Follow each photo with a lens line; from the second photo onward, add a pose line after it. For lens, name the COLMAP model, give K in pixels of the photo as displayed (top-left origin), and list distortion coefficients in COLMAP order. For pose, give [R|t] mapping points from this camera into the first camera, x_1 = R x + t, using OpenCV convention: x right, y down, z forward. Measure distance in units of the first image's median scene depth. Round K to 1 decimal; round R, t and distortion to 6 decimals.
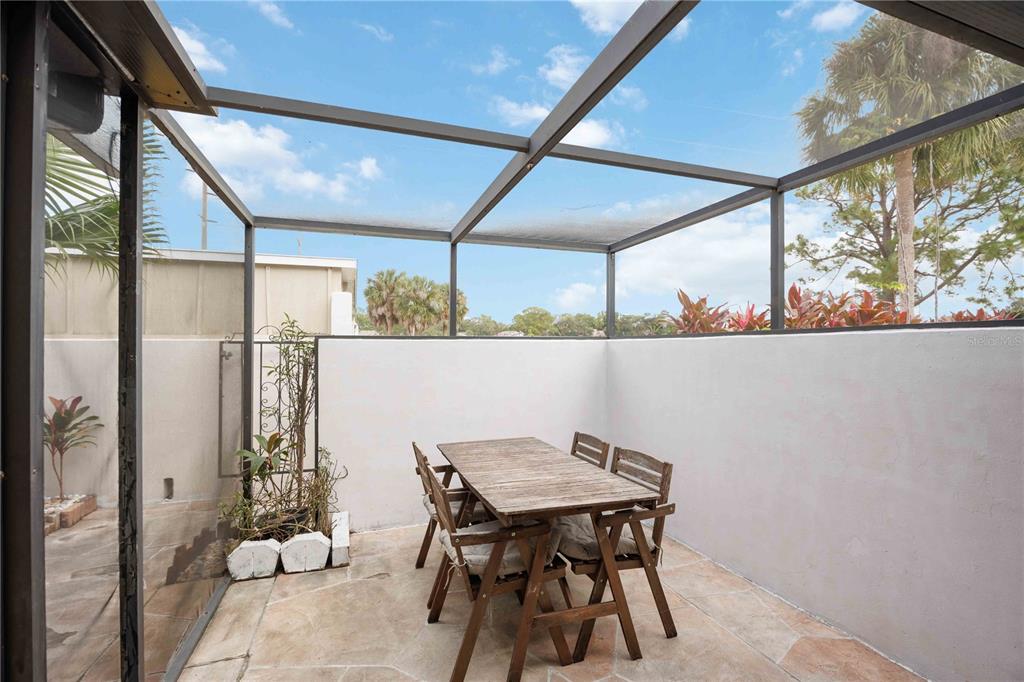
lens RADIAL K [[444.9, 0, 512.5], [0, 444.9, 346.8], [0, 0, 1]] dist [-0.003091, -0.000238]
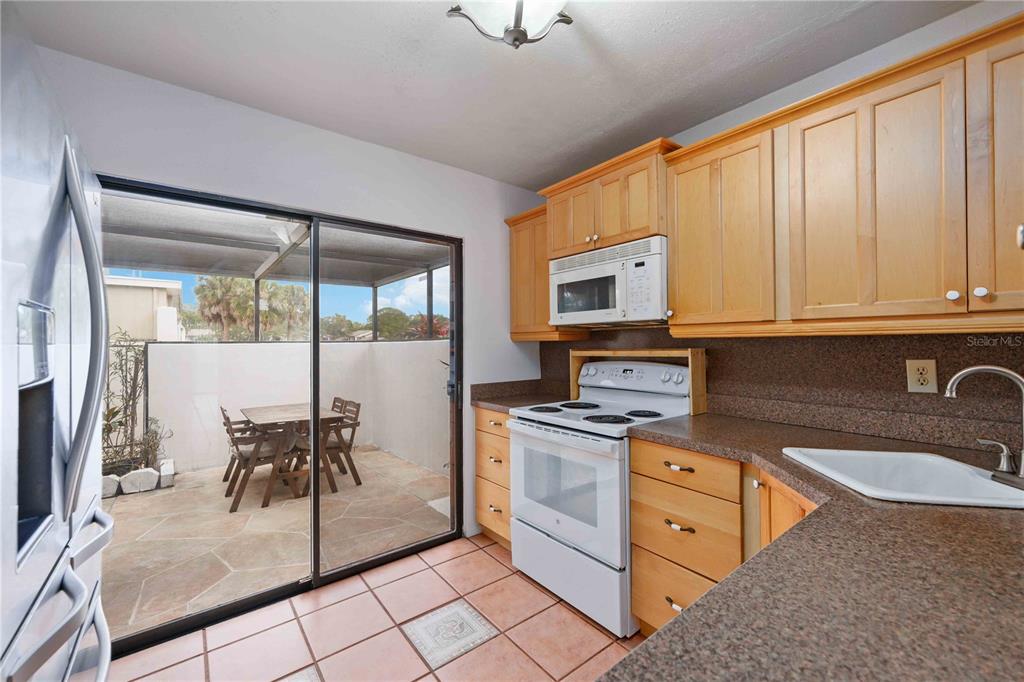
lens RADIAL K [[410.0, 0, 510.2], [0, 410.0, 342.9], [0, 0, 1]] dist [0.001515, 0.000167]
pose [[0.945596, -0.006806, 0.325272, 0.265382], [0.008378, 0.999959, -0.003434, -0.006702], [-0.325235, 0.005972, 0.945614, -0.701302]]
